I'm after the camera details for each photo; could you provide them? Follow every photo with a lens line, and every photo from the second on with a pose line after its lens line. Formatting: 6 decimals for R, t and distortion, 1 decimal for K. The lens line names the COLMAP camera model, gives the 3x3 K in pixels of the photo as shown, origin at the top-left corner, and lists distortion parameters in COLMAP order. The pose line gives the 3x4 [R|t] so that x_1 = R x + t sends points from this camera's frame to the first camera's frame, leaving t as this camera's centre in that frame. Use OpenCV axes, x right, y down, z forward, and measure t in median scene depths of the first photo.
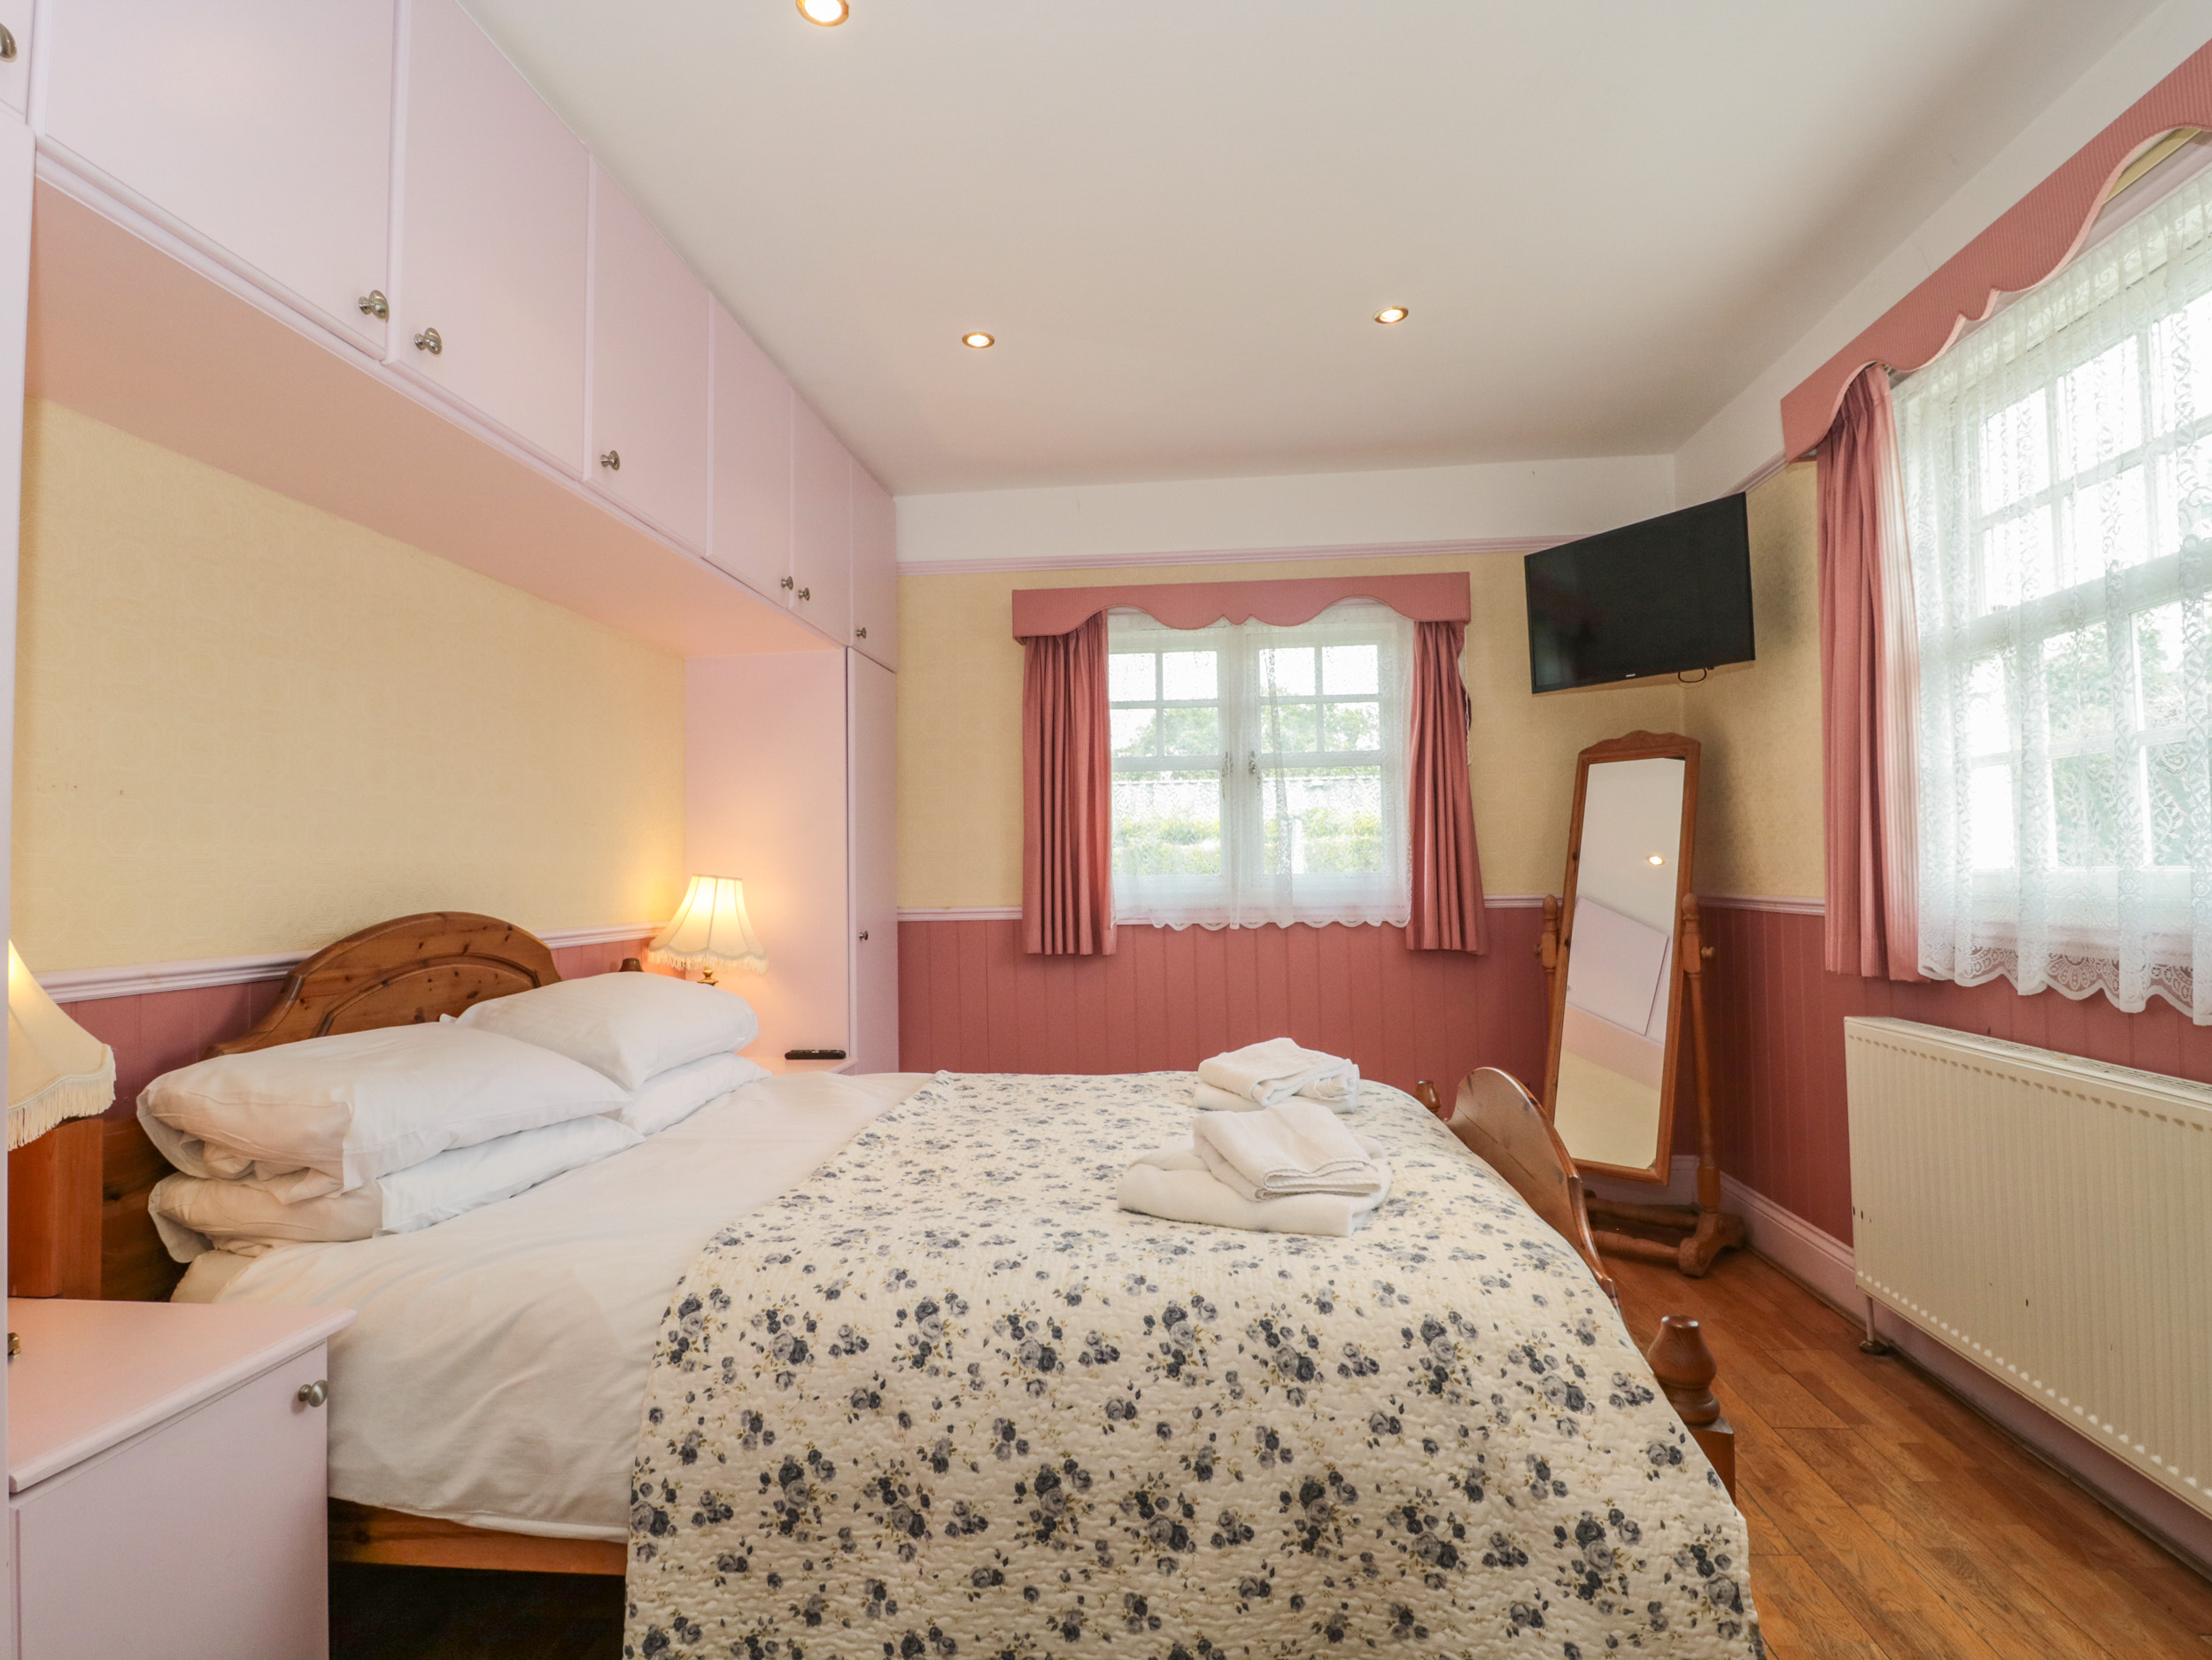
lens RADIAL K [[1166.1, 0, 1115.1], [0, 1166.1, 827.6], [0, 0, 1]] dist [0.005689, -0.016679]
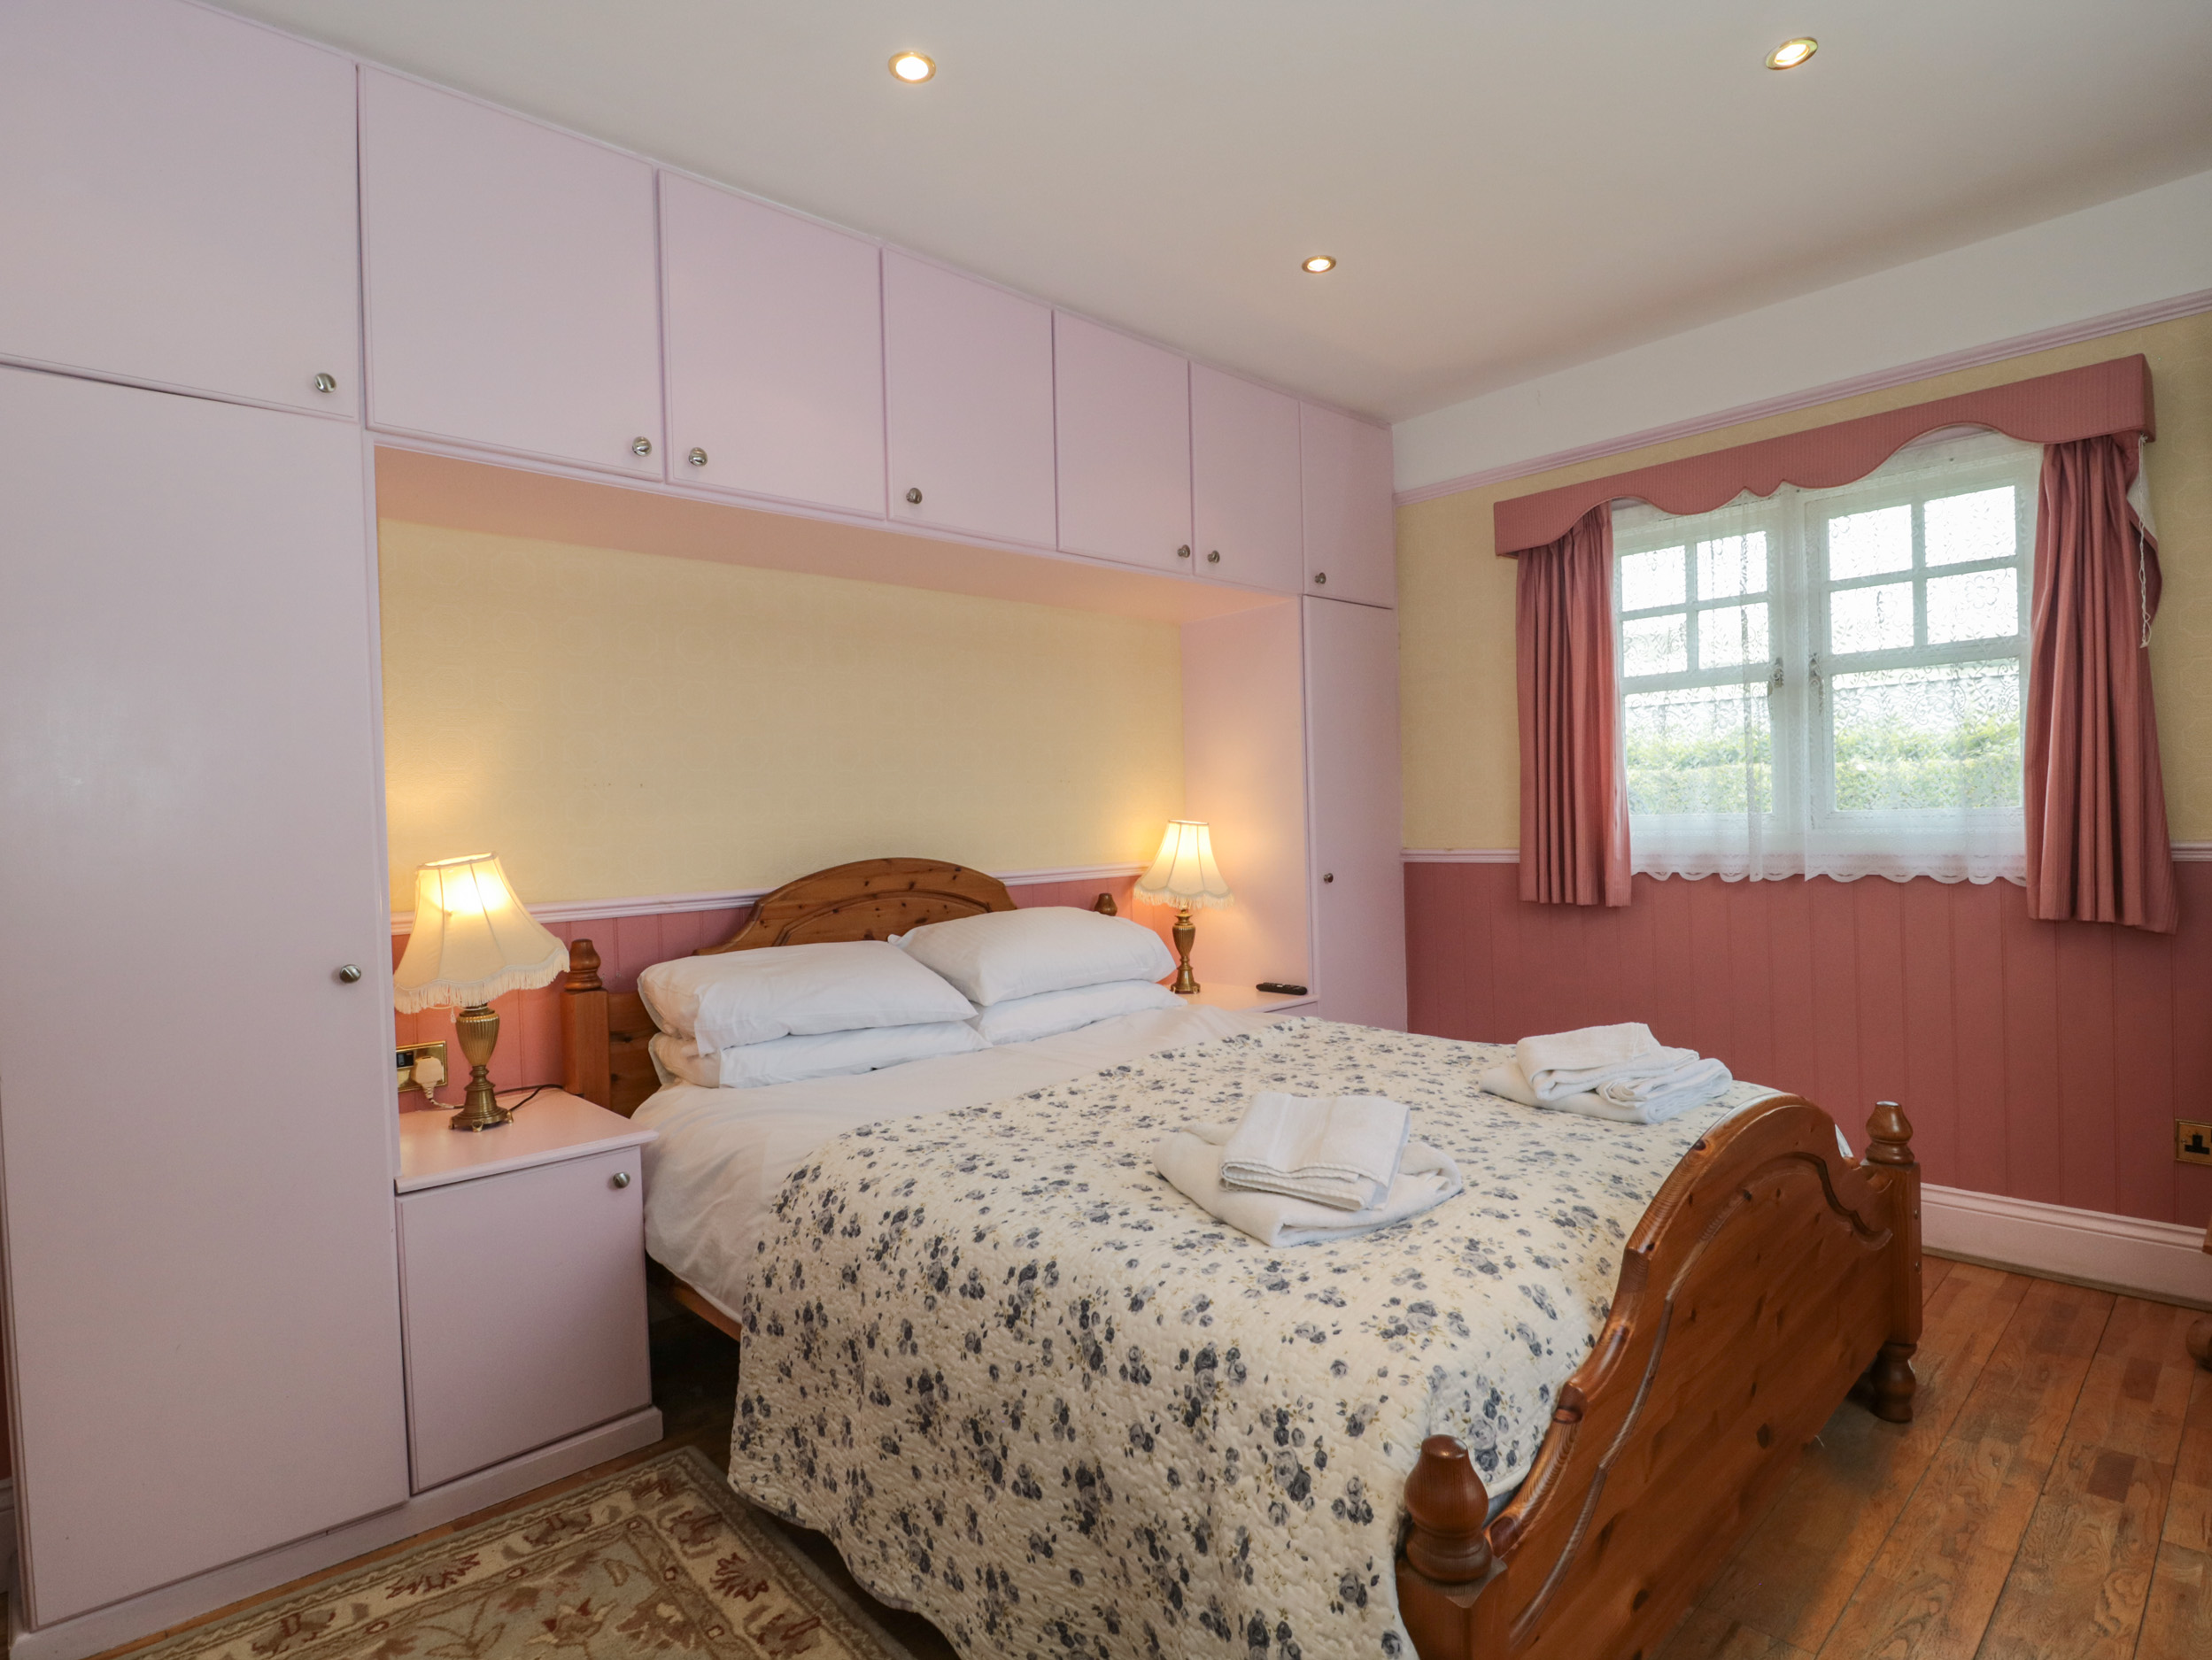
lens RADIAL K [[1153.3, 0, 1104.6], [0, 1153.3, 837.2], [0, 0, 1]] dist [0.004572, -0.016539]
pose [[0.747454, 0.006008, -0.664286, 0.773736], [0.045177, 0.997185, 0.059851, -0.030785], [0.662775, -0.074746, 0.745079, 0.296943]]
